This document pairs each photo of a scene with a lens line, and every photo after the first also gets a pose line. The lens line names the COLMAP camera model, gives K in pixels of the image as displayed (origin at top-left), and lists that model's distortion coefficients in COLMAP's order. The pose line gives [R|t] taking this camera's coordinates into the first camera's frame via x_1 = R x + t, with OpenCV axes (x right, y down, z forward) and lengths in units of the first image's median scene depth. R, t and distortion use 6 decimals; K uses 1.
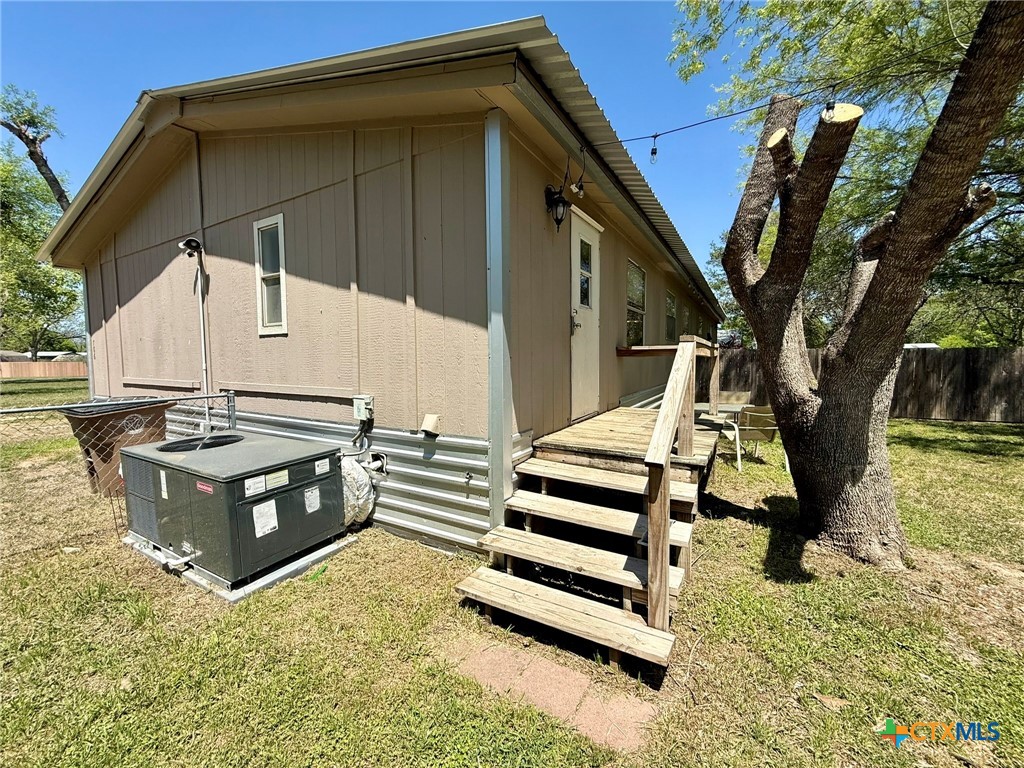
lens RADIAL K [[406.4, 0, 511.0], [0, 406.4, 386.3], [0, 0, 1]] dist [-0.007392, 0.000034]
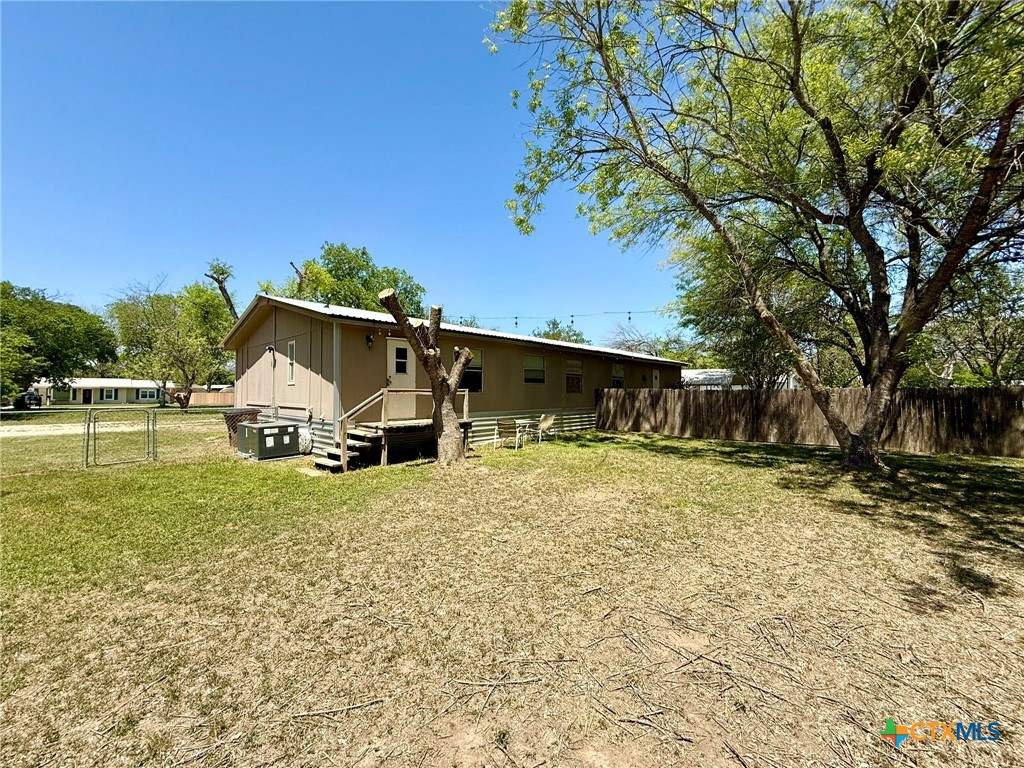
lens RADIAL K [[406.4, 0, 511.0], [0, 406.4, 386.3], [0, 0, 1]] dist [-0.007392, 0.000034]
pose [[0.974640, 0.005217, -0.223718, 1.606402], [-0.024106, 0.996358, -0.081784, 0.073751], [0.222477, 0.085103, 0.971217, -1.425851]]
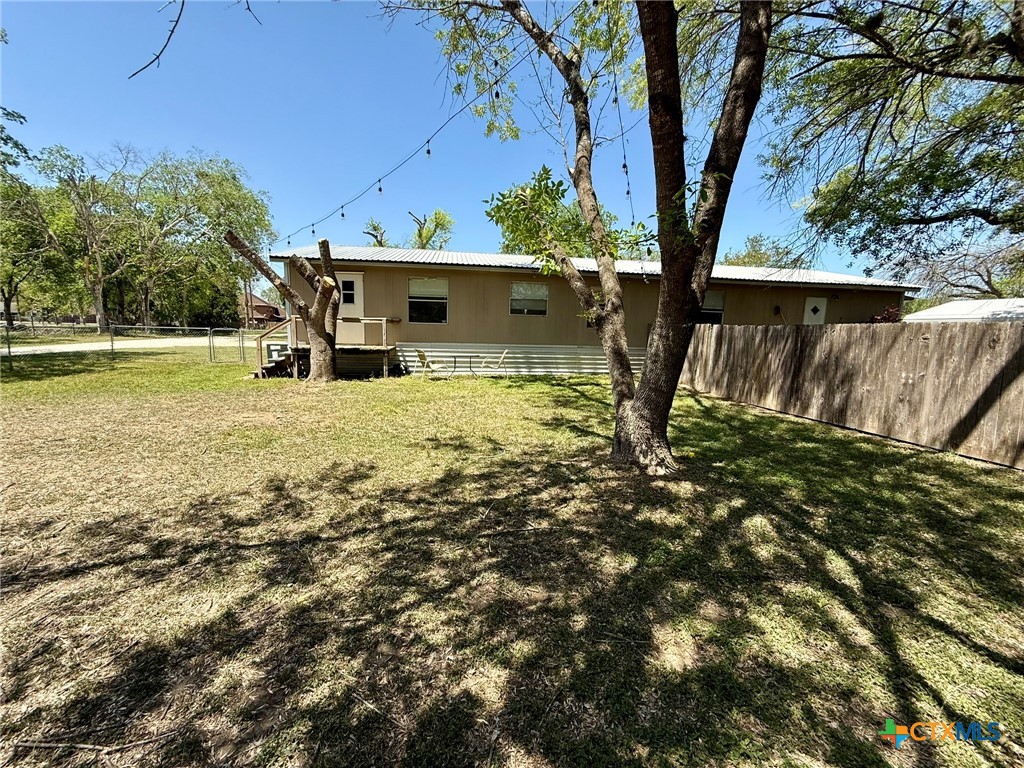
lens RADIAL K [[406.4, 0, 511.0], [0, 406.4, 386.3], [0, 0, 1]] dist [-0.007392, 0.000034]
pose [[0.626093, 0.133278, -0.768274, 3.597352], [-0.085390, 0.991078, 0.102342, -0.019170], [0.775059, 0.001527, 0.631887, 0.131252]]
